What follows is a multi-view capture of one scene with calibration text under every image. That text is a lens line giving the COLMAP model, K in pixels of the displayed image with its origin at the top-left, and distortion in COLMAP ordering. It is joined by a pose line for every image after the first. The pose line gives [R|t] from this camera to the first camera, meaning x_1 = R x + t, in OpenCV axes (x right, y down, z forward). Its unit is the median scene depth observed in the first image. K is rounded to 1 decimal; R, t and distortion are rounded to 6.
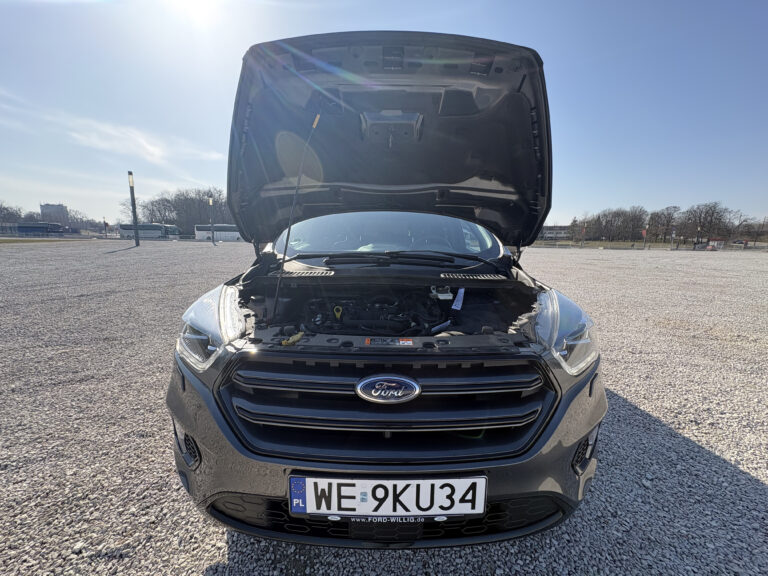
lens RADIAL K [[301.8, 0, 384.0], [0, 301.8, 288.0], [0, 0, 1]] dist [0.001405, 0.000232]
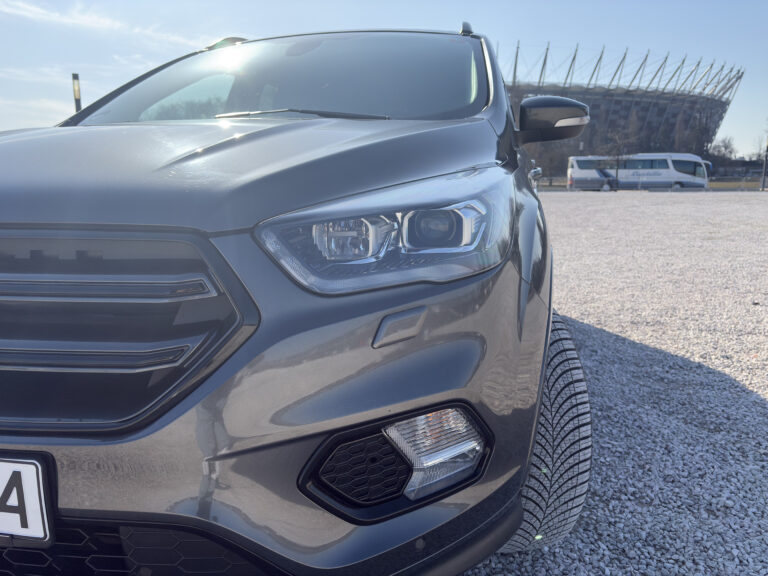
lens RADIAL K [[581.5, 0, 384.0], [0, 581.5, 288.0], [0, 0, 1]] dist [0.031648, -0.036201]
pose [[0.972449, 0.019779, -0.232277, 1.098795], [-0.016275, 0.999723, 0.016992, 0.312801], [0.232549, -0.012744, 0.972501, 0.204067]]
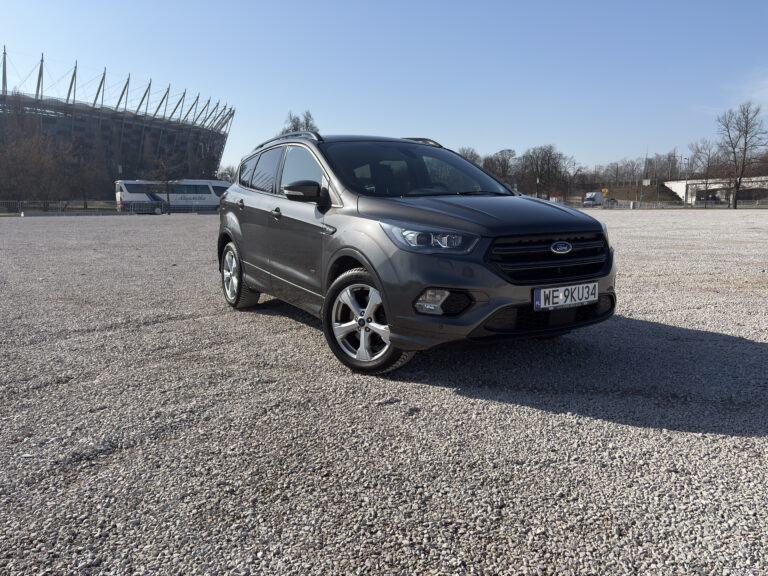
lens RADIAL K [[584.2, 0, 383.7], [0, 584.2, 275.5], [0, 0, 1]] dist [0.040442, -0.000853]
pose [[0.853653, -0.085198, 0.513827, -3.217578], [0.103268, 0.994631, -0.006645, 0.441189], [-0.510502, 0.058734, 0.857868, -1.901052]]
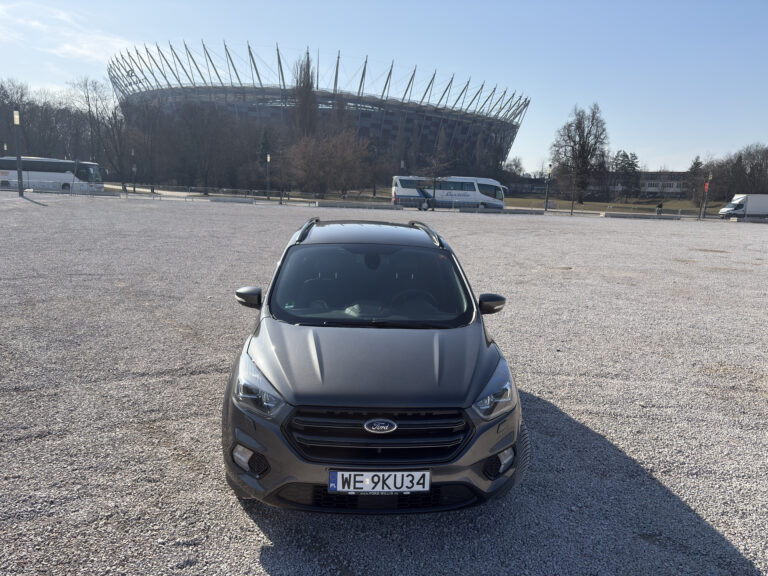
lens RADIAL K [[581.5, 0, 384.0], [0, 581.5, 288.0], [0, 0, 1]] dist [0.031648, -0.036201]
pose [[0.997291, 0.015541, 0.071901, -0.246130], [-0.016494, 0.999783, 0.012685, -0.593892], [-0.071688, -0.013837, 0.997331, -2.698180]]
